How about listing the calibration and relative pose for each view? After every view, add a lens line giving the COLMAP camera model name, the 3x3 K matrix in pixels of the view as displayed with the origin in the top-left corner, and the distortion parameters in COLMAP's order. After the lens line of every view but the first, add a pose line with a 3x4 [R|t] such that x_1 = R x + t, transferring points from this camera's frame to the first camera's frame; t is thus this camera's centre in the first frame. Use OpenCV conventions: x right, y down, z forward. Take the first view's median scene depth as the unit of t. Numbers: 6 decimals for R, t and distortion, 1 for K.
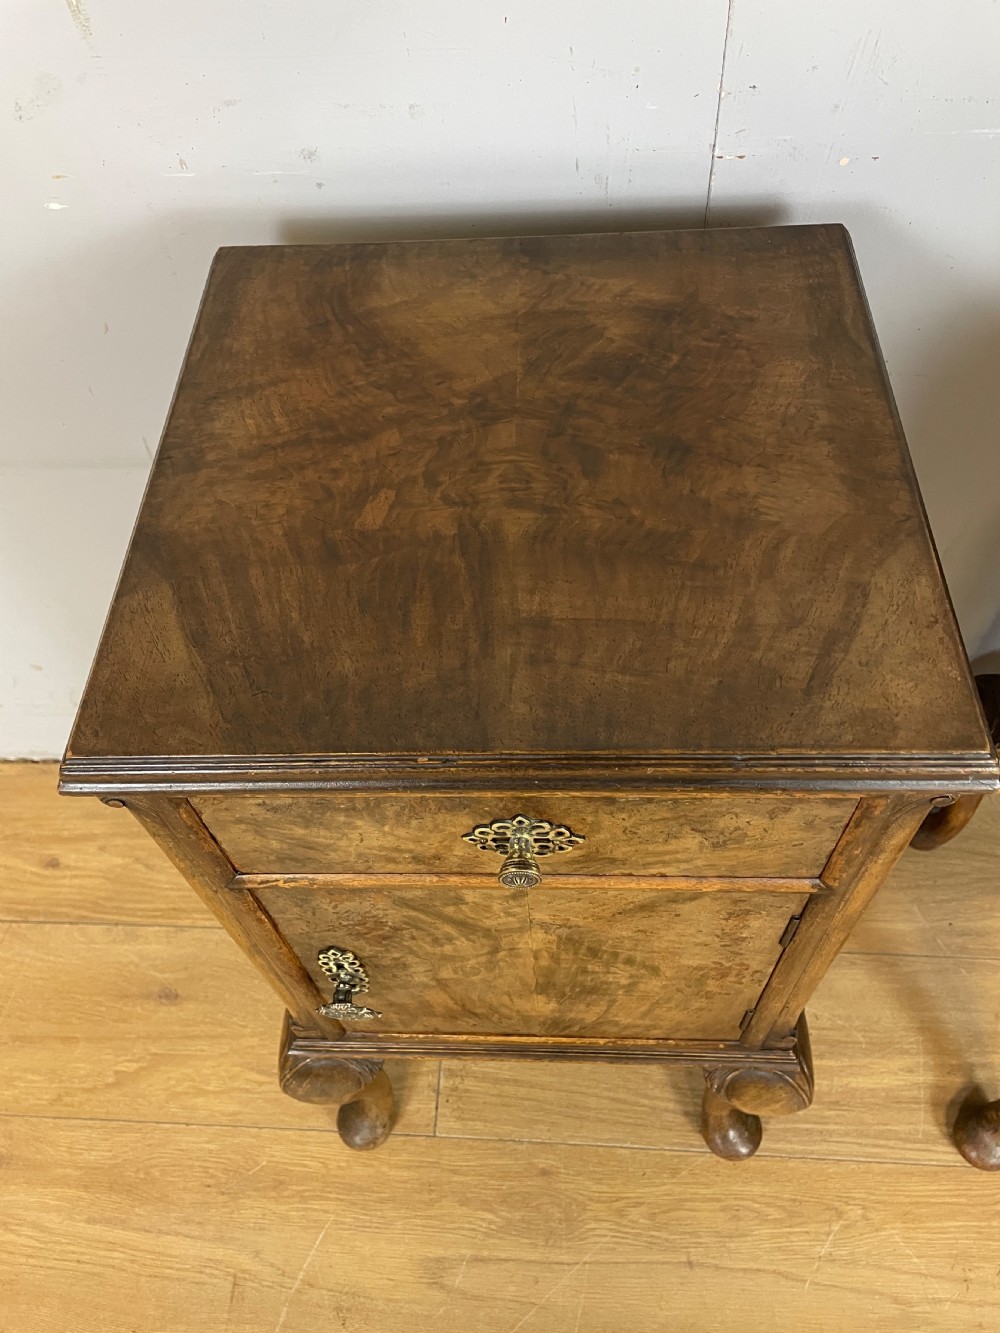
lens RADIAL K [[1012.3, 0, 489.1], [0, 1012.3, 657.7], [0, 0, 1]] dist [0.097512, -0.128485]
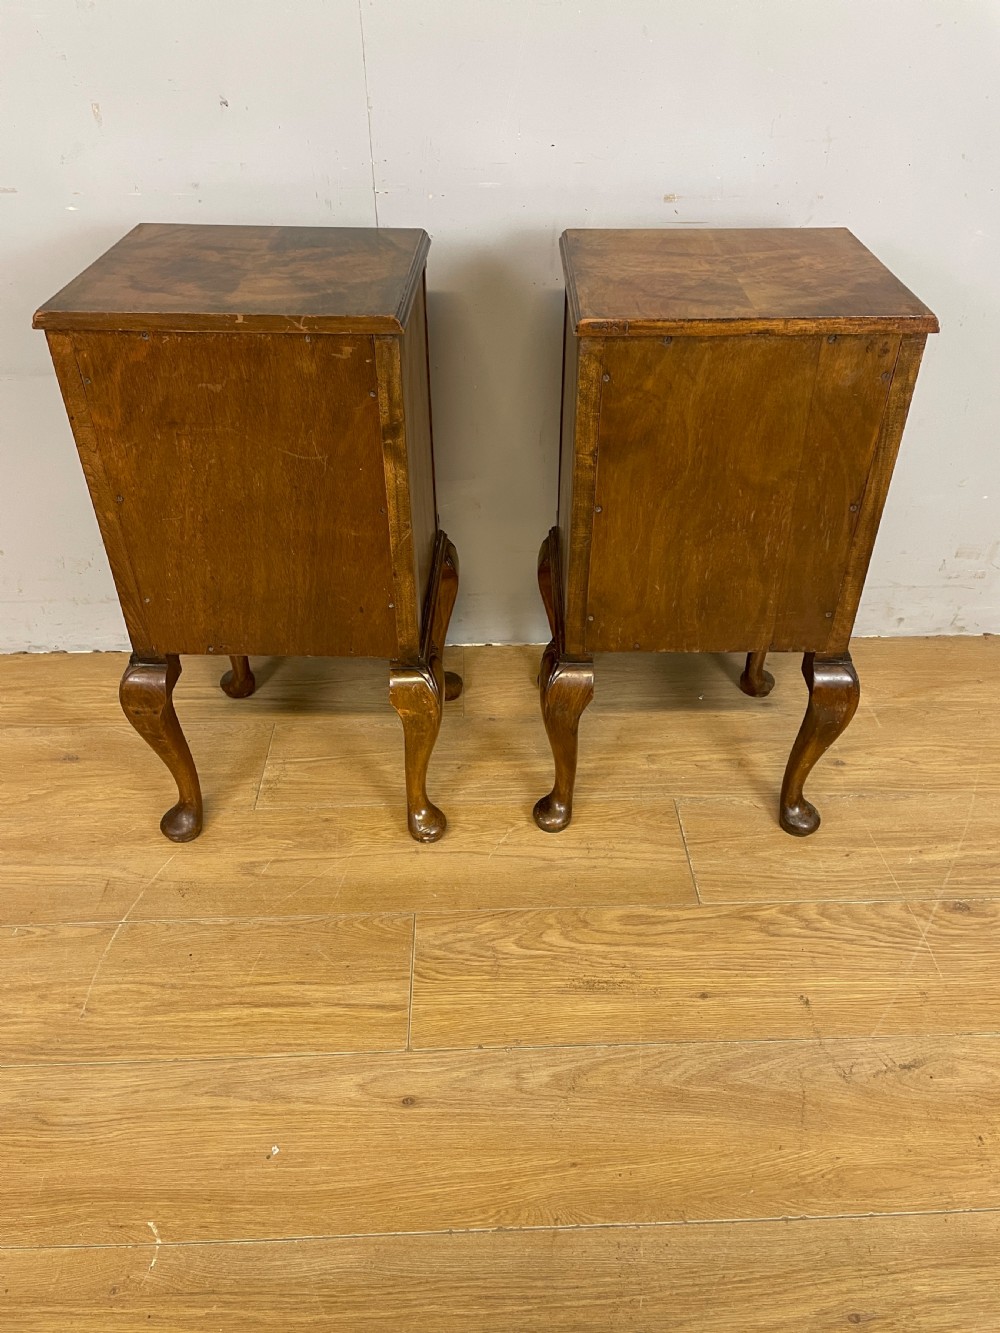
lens RADIAL K [[1012.3, 0, 514.6], [0, 1012.3, 657.8], [0, 0, 1]] dist [0.097512, -0.128485]
pose [[0.992275, -0.004355, 0.123981, 0.148497], [0.044344, 0.945809, -0.321682, 0.792547], [-0.115862, 0.324694, 0.938696, -0.546869]]
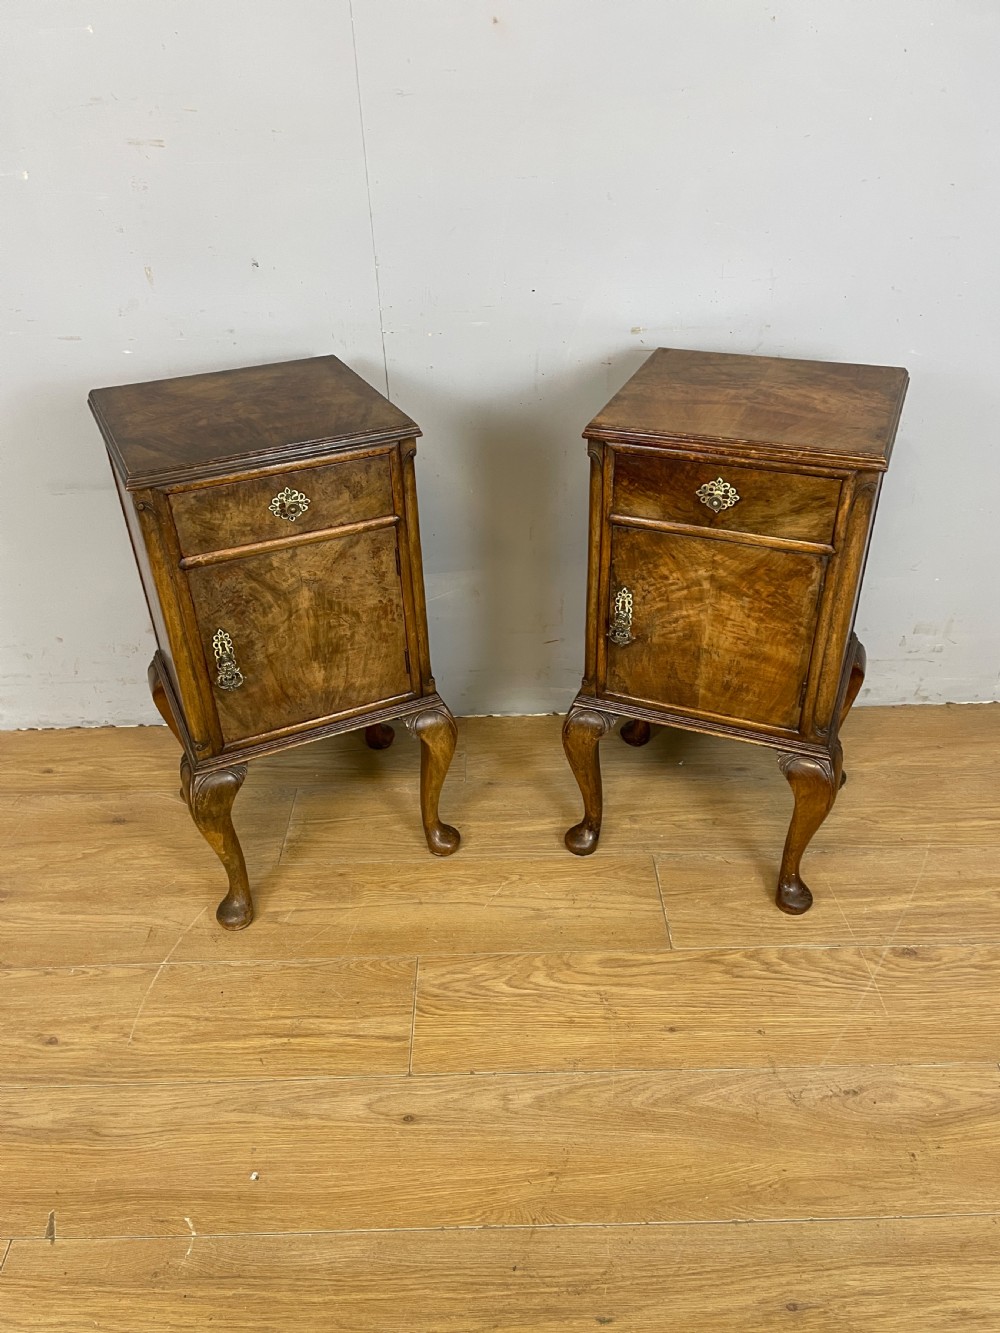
lens RADIAL K [[1012.3, 0, 499.1], [0, 1012.3, 671.8], [0, 0, 1]] dist [0.097512, -0.128485]
pose [[0.996590, -0.008076, 0.082119, 0.184488], [0.038107, 0.927759, -0.371229, 0.851148], [-0.073188, 0.373092, 0.924903, -0.744390]]
